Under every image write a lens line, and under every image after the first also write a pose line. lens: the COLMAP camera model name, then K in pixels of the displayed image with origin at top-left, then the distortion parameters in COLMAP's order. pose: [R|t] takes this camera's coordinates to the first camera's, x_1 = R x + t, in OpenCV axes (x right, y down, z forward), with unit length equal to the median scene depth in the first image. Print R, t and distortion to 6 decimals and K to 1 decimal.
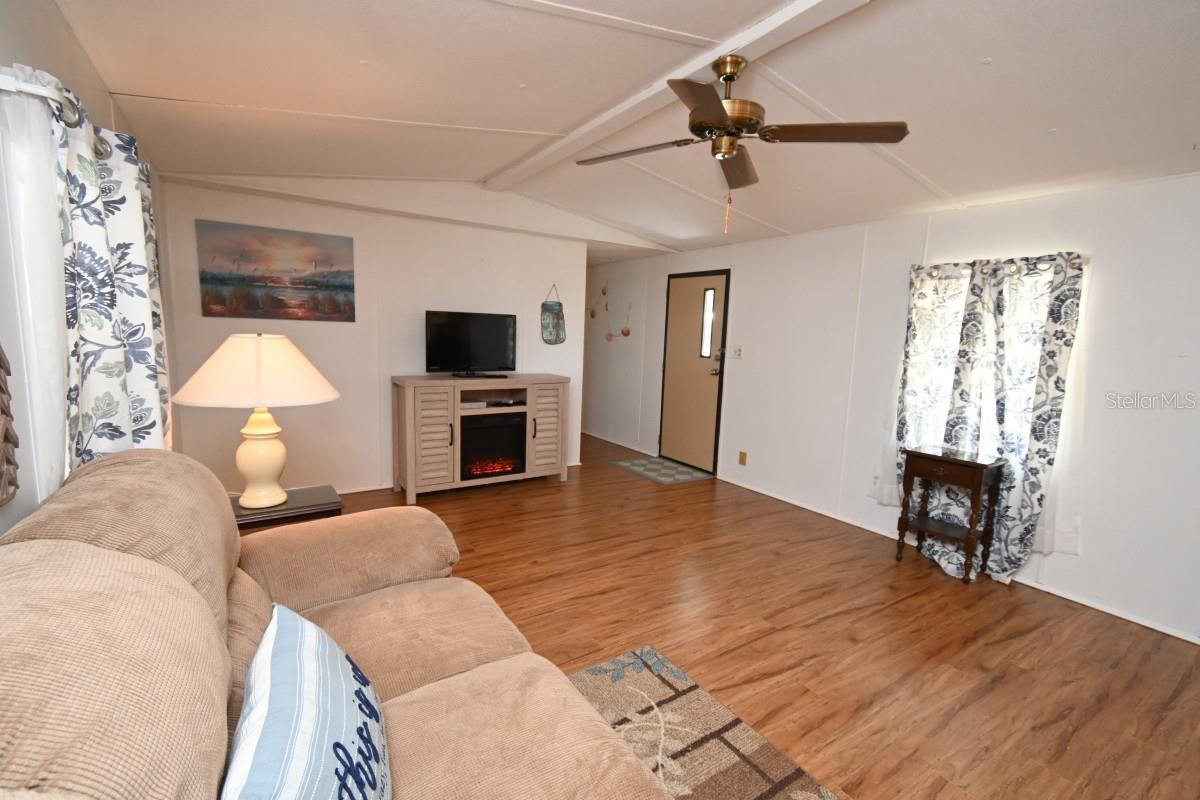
lens RADIAL K [[531.8, 0, 598.9], [0, 531.8, 404.3], [0, 0, 1]] dist [0.008713, -0.003731]
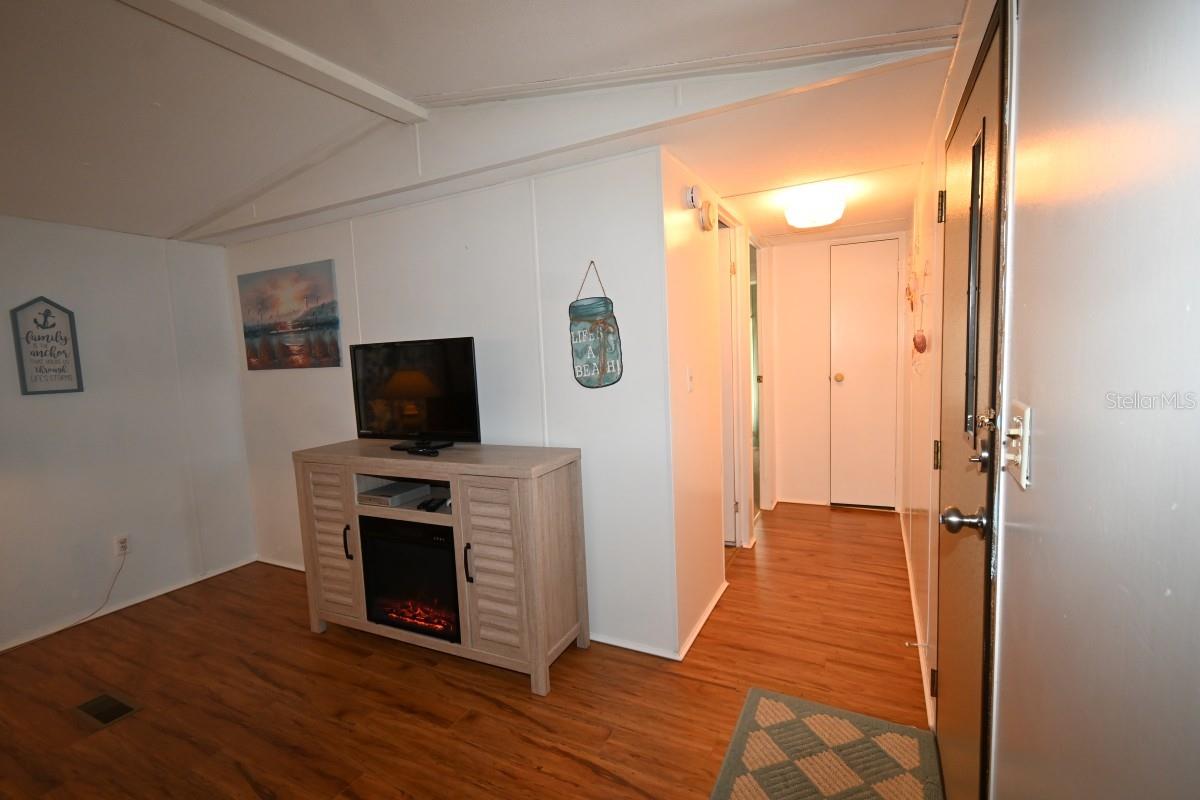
lens RADIAL K [[531.8, 0, 600.1], [0, 531.8, 401.6], [0, 0, 1]] dist [0.008713, -0.003731]
pose [[0.494178, 0.020539, -0.869118, 0.434337], [-0.057658, 0.998294, -0.009193, -0.126807], [0.867446, 0.054655, 0.494520, 1.018241]]
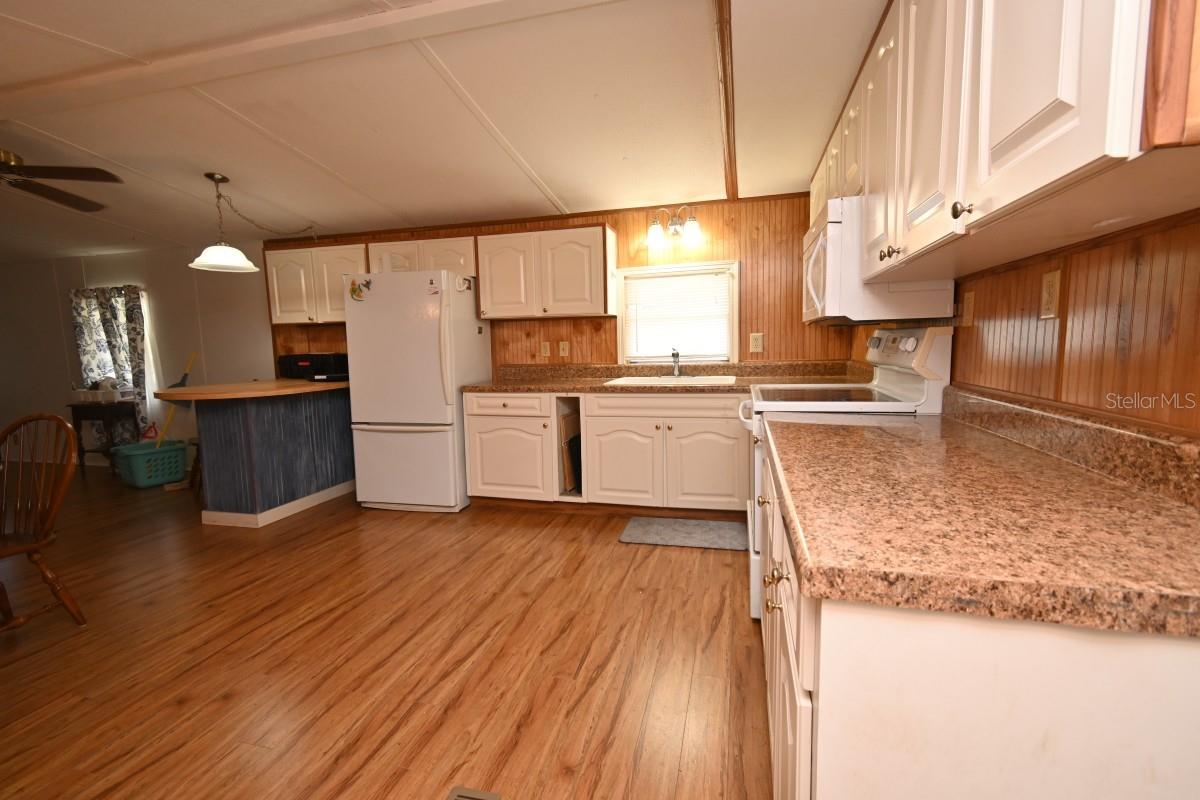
lens RADIAL K [[531.8, 0, 599.5], [0, 531.8, 401.2], [0, 0, 1]] dist [0.008713, -0.003731]
pose [[0.740389, -0.128751, 0.659733, 0.591360], [0.142568, 0.989233, 0.033057, 0.210368], [-0.656886, 0.069582, 0.750773, -1.056850]]
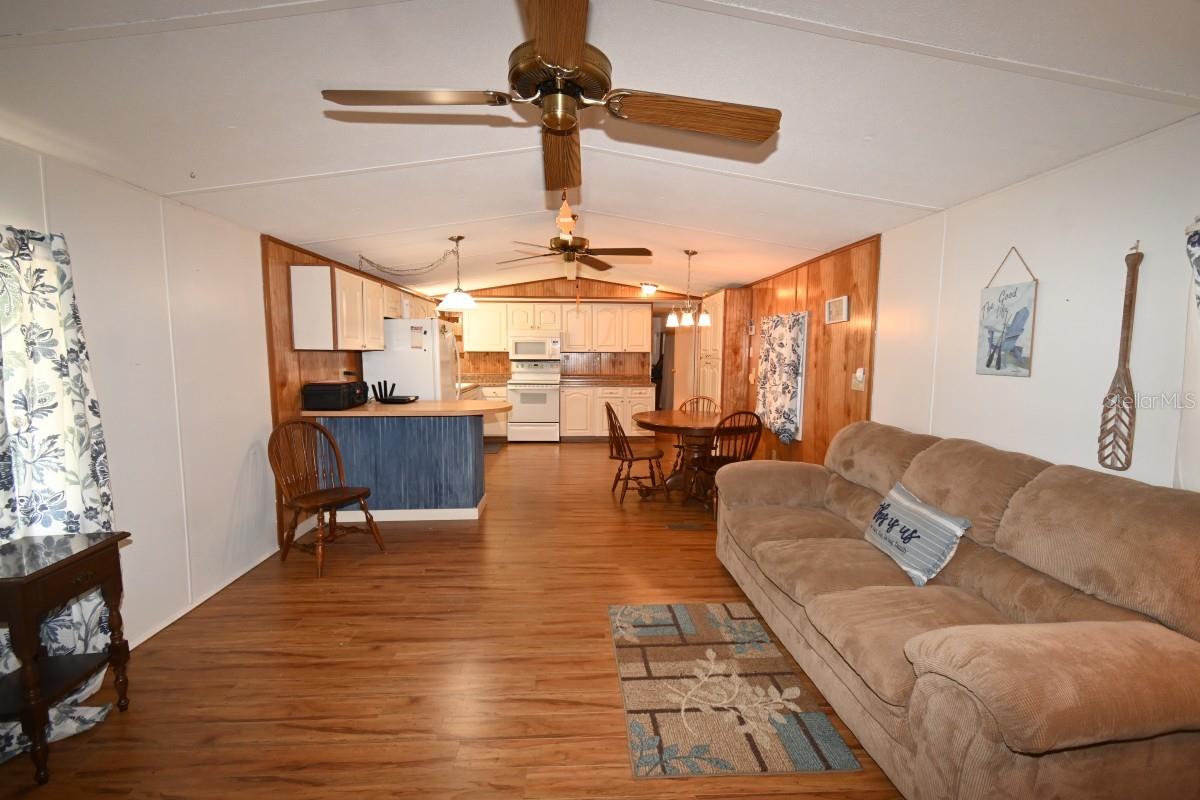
lens RADIAL K [[531.8, 0, 603.4], [0, 531.8, 405.8], [0, 0, 1]] dist [0.008713, -0.003731]
pose [[-0.866522, -0.094933, 0.490028, -0.115390], [0.028969, 0.970527, 0.239246, -0.150901], [-0.498298, 0.221507, -0.838233, 0.940853]]
